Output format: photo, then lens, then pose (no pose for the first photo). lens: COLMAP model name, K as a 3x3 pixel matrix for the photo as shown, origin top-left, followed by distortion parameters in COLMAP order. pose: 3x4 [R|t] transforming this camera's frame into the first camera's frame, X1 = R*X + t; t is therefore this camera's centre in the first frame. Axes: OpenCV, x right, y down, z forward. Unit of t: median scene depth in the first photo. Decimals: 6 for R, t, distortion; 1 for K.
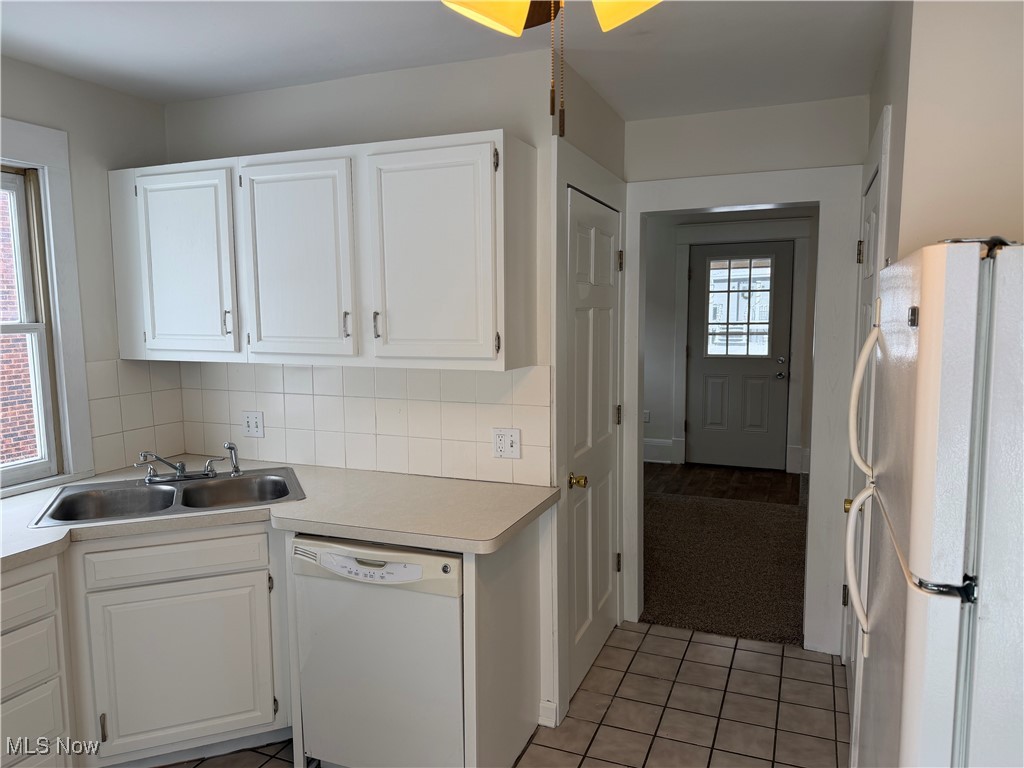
lens RADIAL K [[718.9, 0, 514.9], [0, 718.9, 390.7], [0, 0, 1]] dist [0.064396, -0.081476]
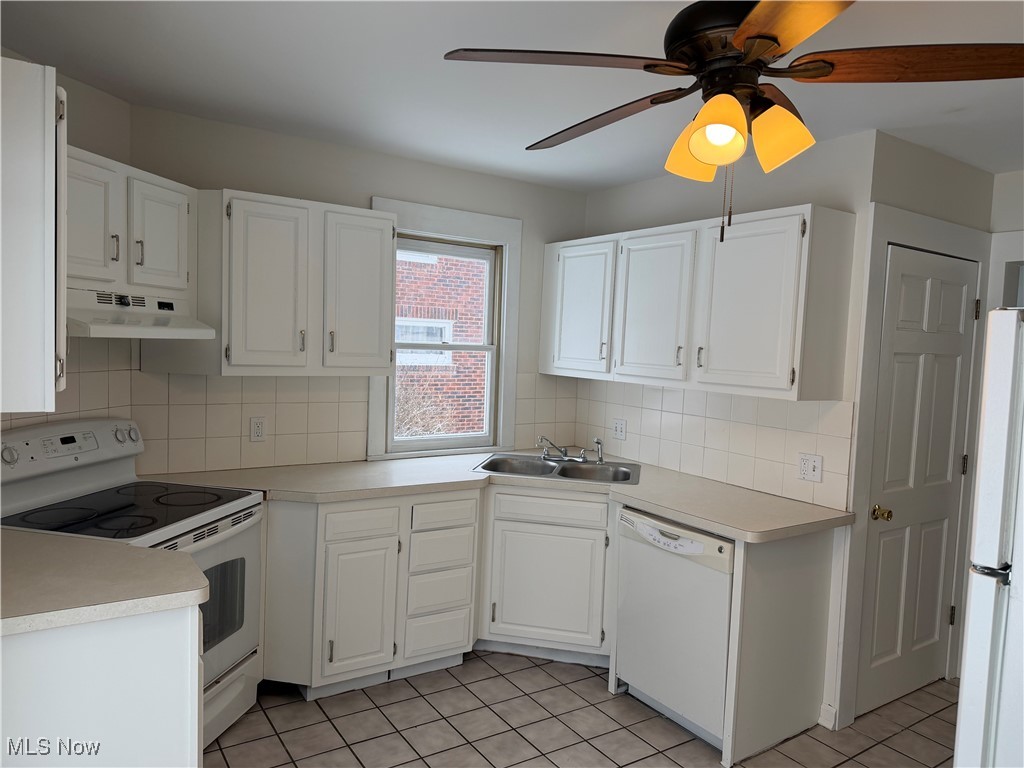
lens RADIAL K [[718.9, 0, 513.3], [0, 718.9, 387.3], [0, 0, 1]] dist [0.064396, -0.081476]
pose [[0.828149, 0.078512, -0.554983, 0.233547], [-0.110752, 0.993541, -0.024711, 0.028417], [0.549458, 0.081930, 0.831495, -0.233628]]
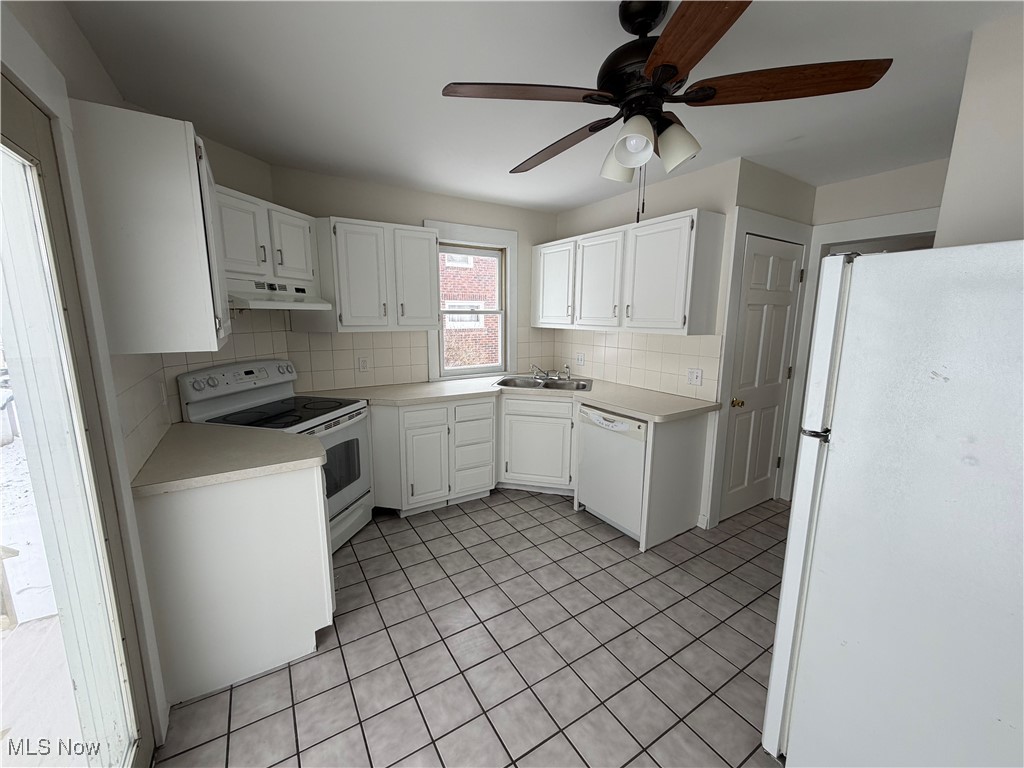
lens RADIAL K [[408.9, 0, 508.6], [0, 408.9, 384.4], [0, 0, 1]] dist [0.001098, -0.000586]
pose [[0.809782, 0.112020, -0.575938, 0.217756], [-0.079255, 0.993492, 0.081800, 0.045377], [0.581353, -0.020594, 0.813391, -0.154452]]
